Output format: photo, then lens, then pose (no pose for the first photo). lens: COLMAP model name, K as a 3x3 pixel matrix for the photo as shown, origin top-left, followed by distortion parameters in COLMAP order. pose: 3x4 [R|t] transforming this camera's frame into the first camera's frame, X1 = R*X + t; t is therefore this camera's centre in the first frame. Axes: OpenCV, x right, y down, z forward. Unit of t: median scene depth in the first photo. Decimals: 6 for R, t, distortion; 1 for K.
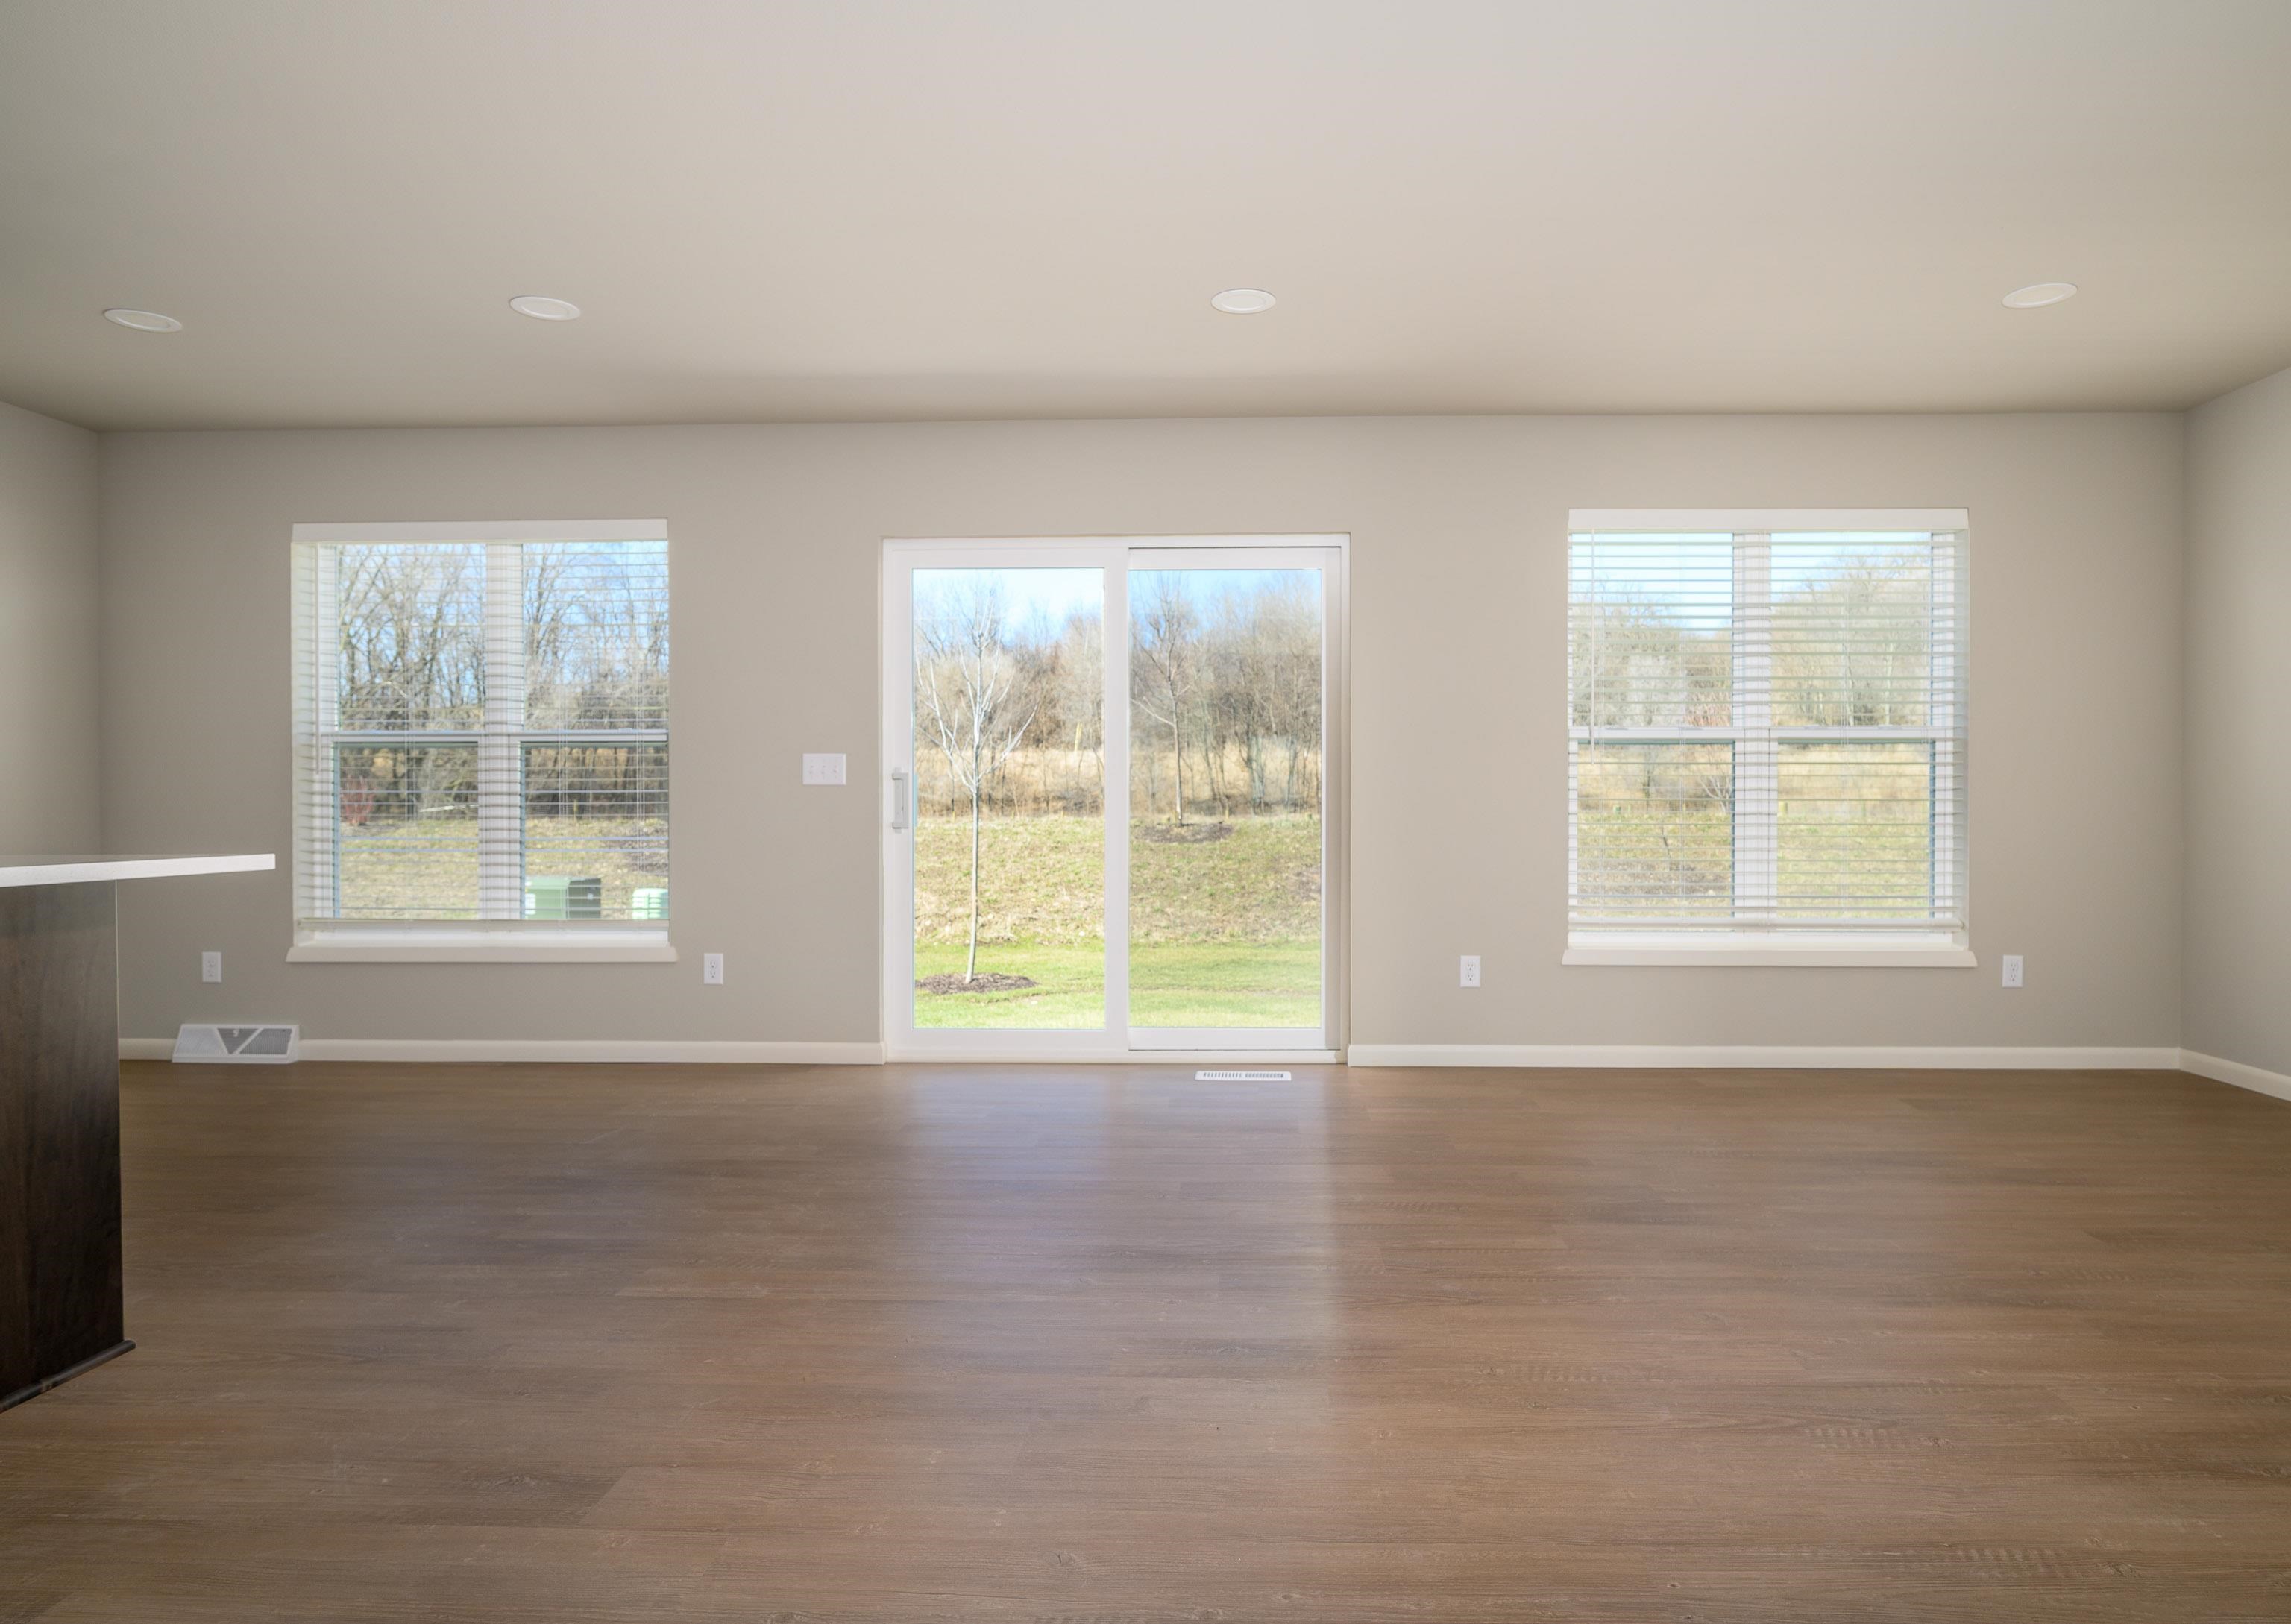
lens RADIAL K [[1380.9, 0, 1220.4], [0, 1380.9, 844.7], [0, 0, 1]] dist [-0.029597, 0.004007]
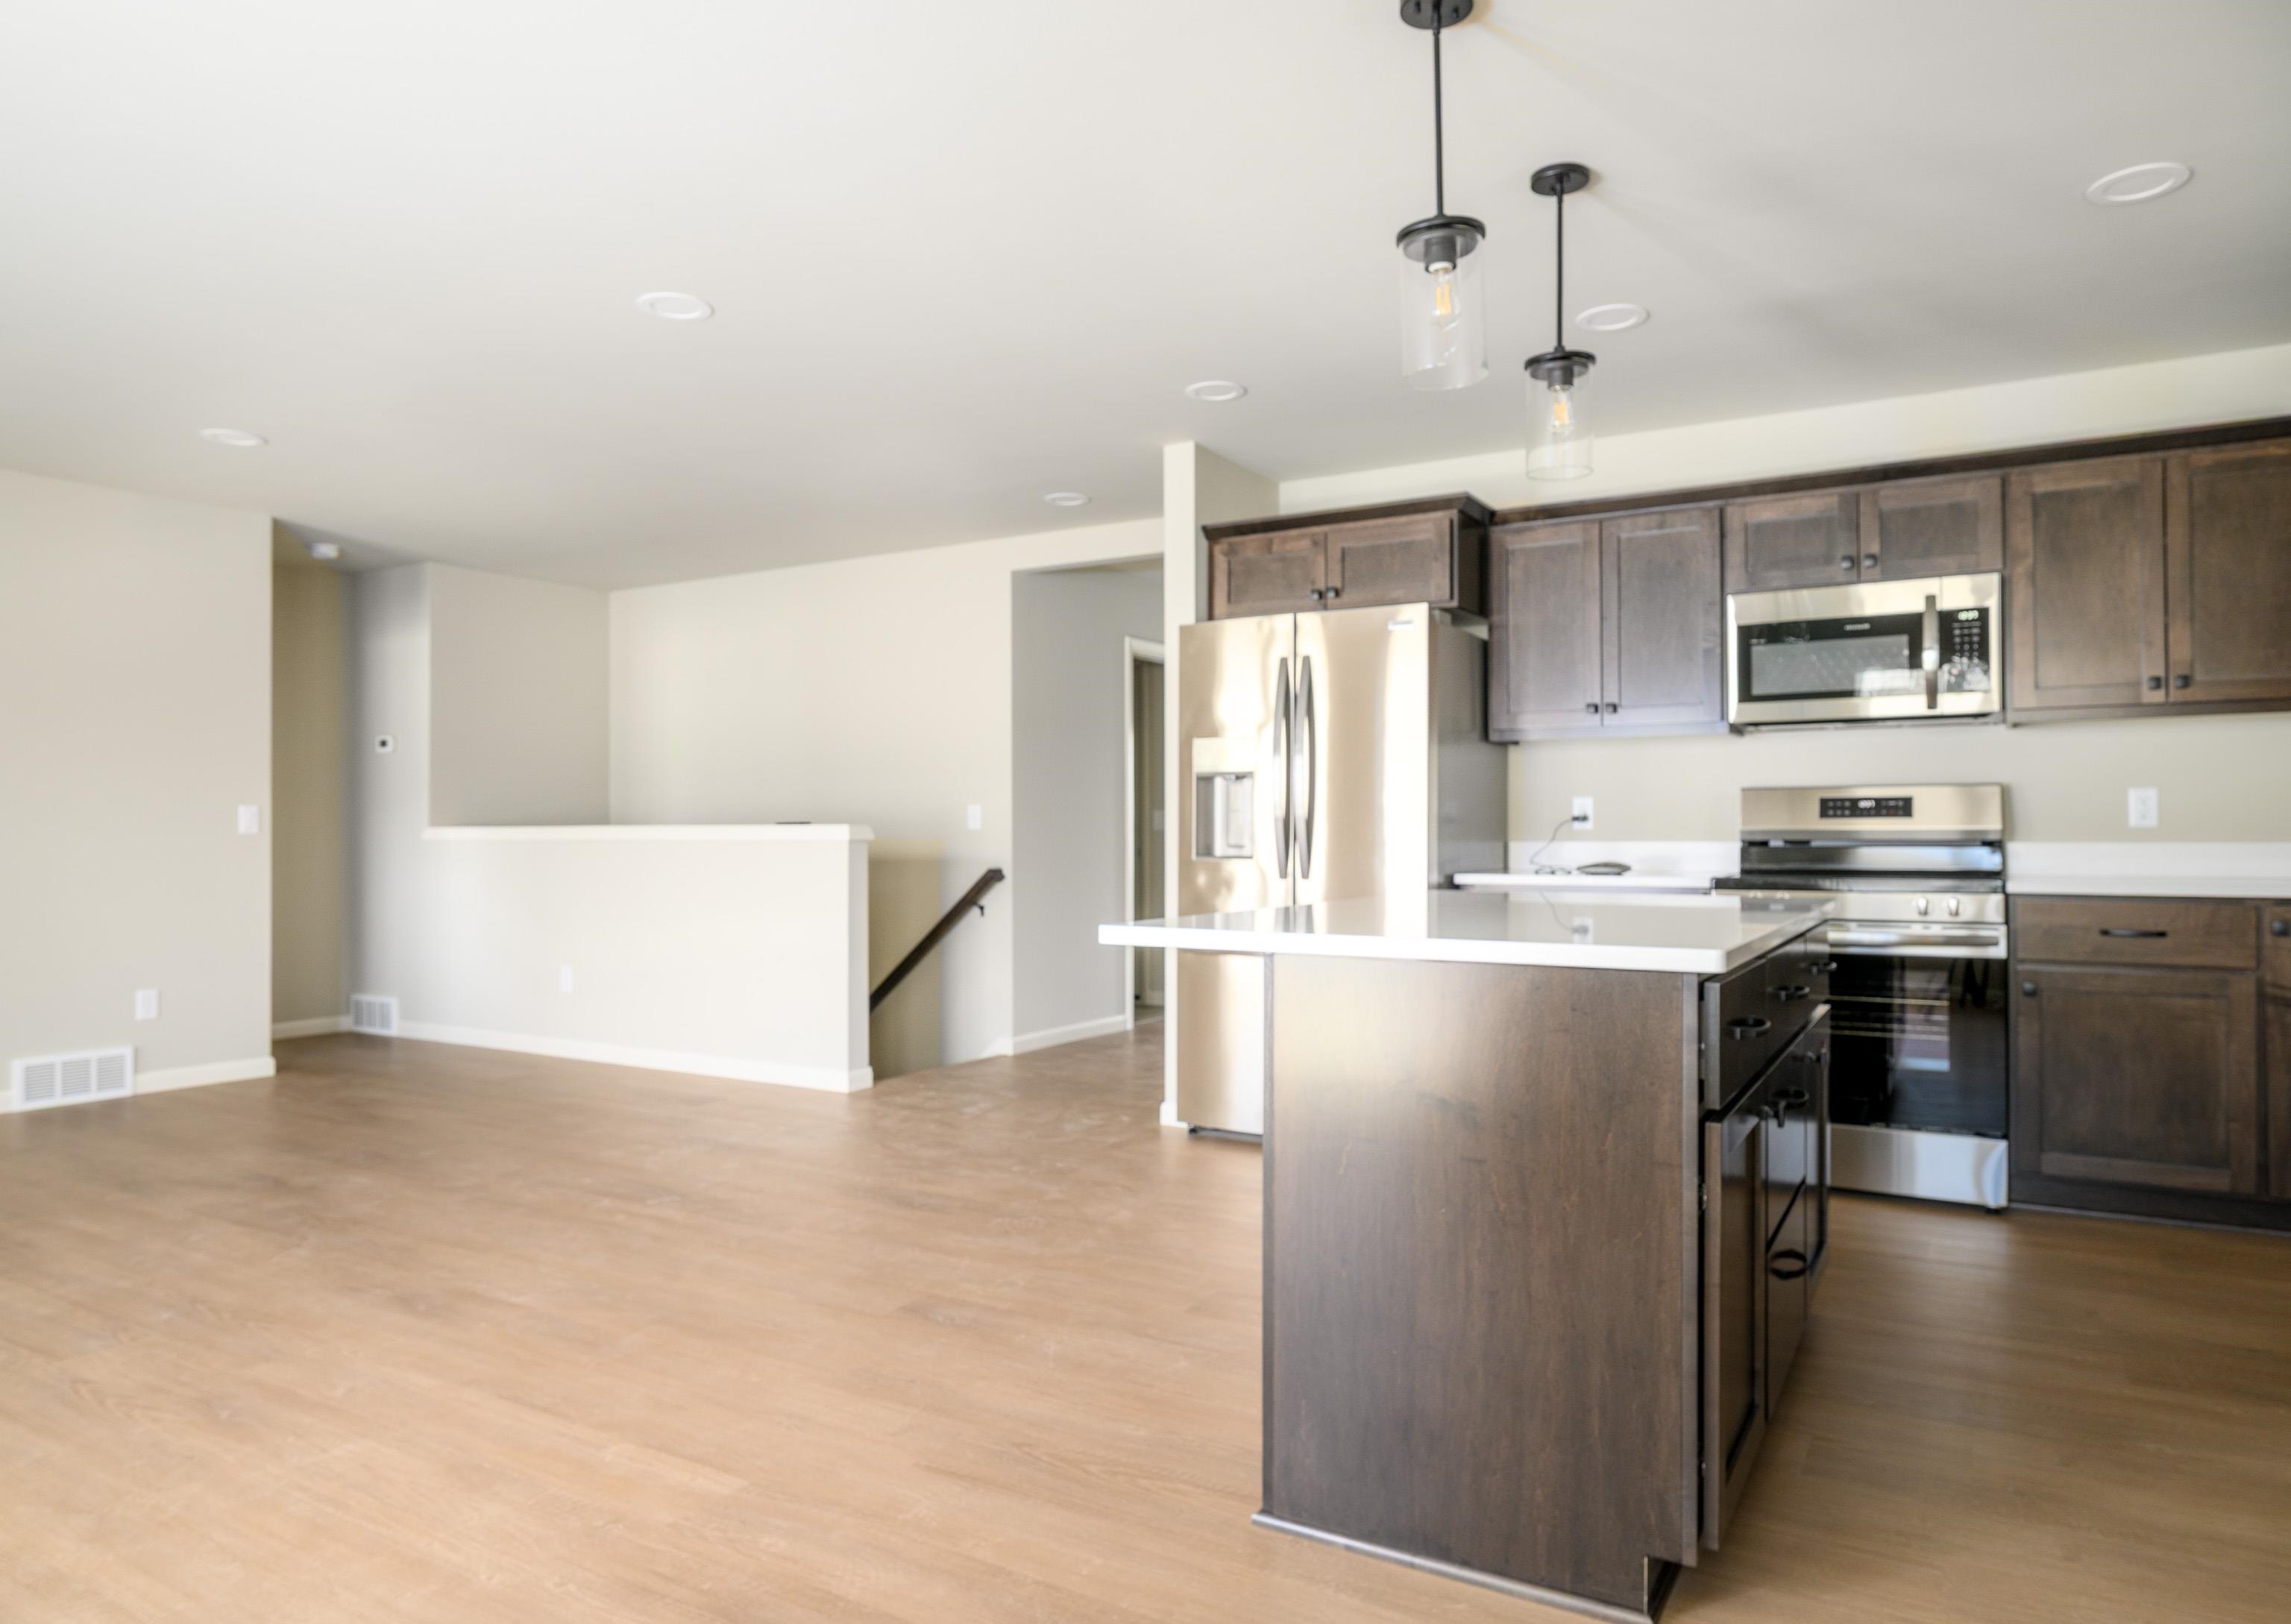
lens RADIAL K [[1380.9, 0, 1220.4], [0, 1380.9, 844.7], [0, 0, 1]] dist [-0.029597, 0.004007]
pose [[-0.894505, -0.003814, 0.447041, -0.590065], [0.011299, 0.999451, 0.031136, -0.038226], [-0.446914, 0.032903, -0.893971, 0.890316]]
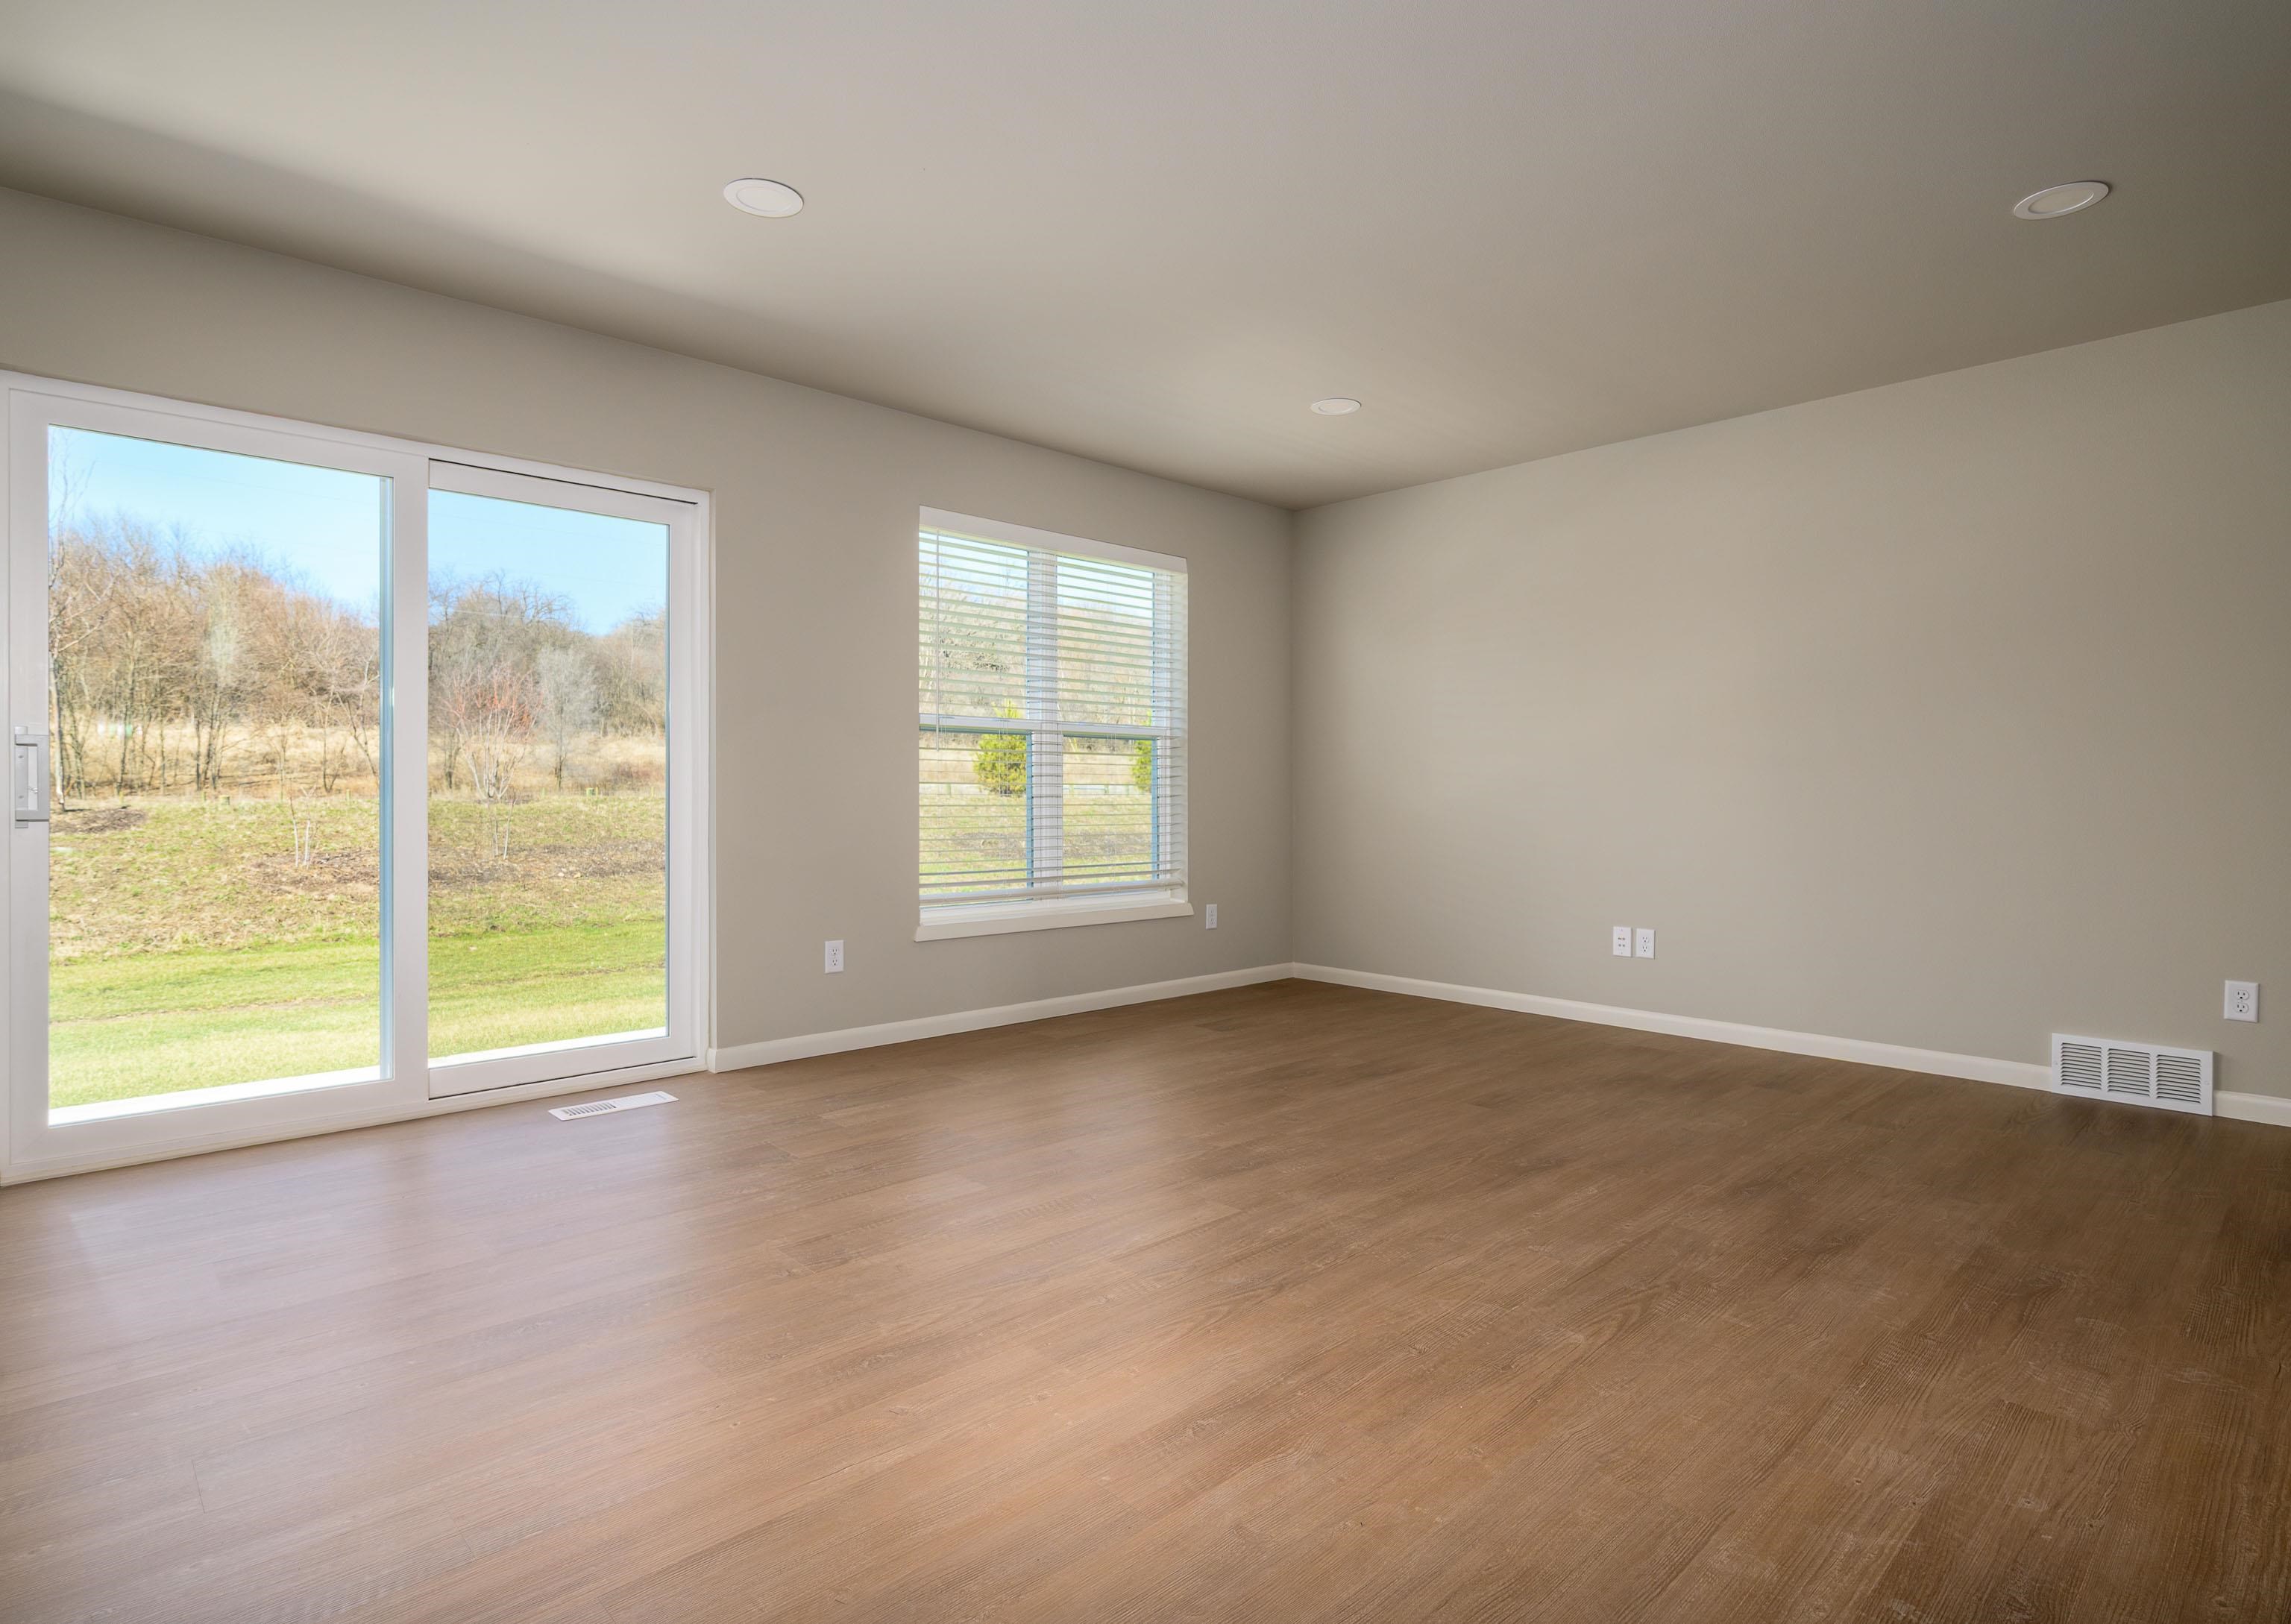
lens RADIAL K [[1174.4, 0, 1145.5], [0, 1174.4, 812.0], [0, 0, 1]] dist [-0.011149, 0.000508]
pose [[0.701318, -0.010603, 0.712769, -0.268719], [0.016783, 0.999858, -0.001640, -0.006695], [-0.712651, 0.013112, 0.701397, 0.259512]]
